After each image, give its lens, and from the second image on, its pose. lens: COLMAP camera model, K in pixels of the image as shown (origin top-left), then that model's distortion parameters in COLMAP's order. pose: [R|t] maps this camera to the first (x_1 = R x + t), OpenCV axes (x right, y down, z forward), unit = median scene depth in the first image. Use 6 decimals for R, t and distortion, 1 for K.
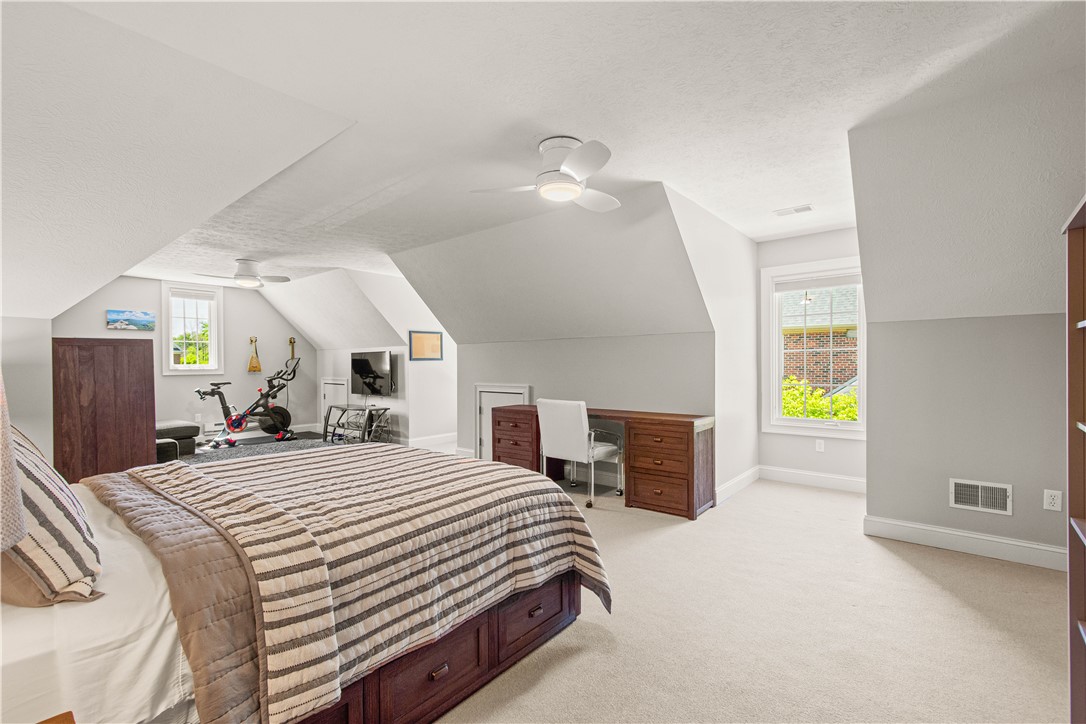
lens RADIAL K [[483.0, 0, 546.3], [0, 483.0, 361.9], [0, 0, 1]] dist [0.000388, -0.000433]
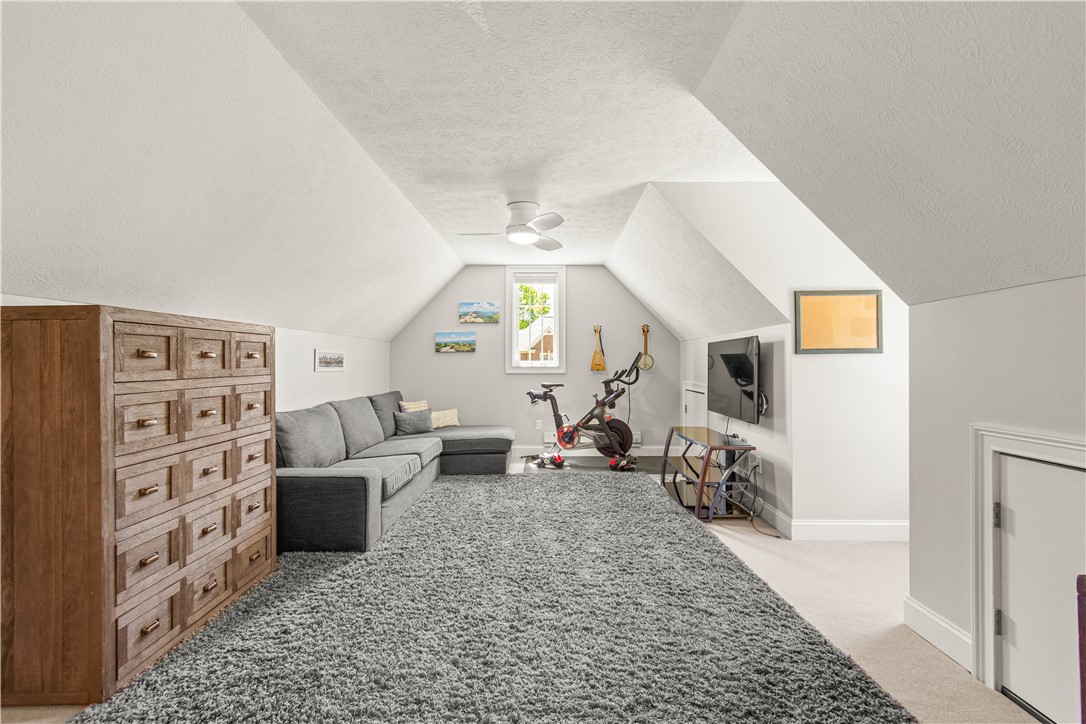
lens RADIAL K [[483.0, 0, 543.5], [0, 483.0, 357.7], [0, 0, 1]] dist [0.000388, -0.000433]
pose [[0.634021, -0.003035, -0.773310, -0.068522], [-0.002202, 0.999981, -0.005730, 0.004294], [0.773312, 0.005336, 0.634003, 0.483558]]
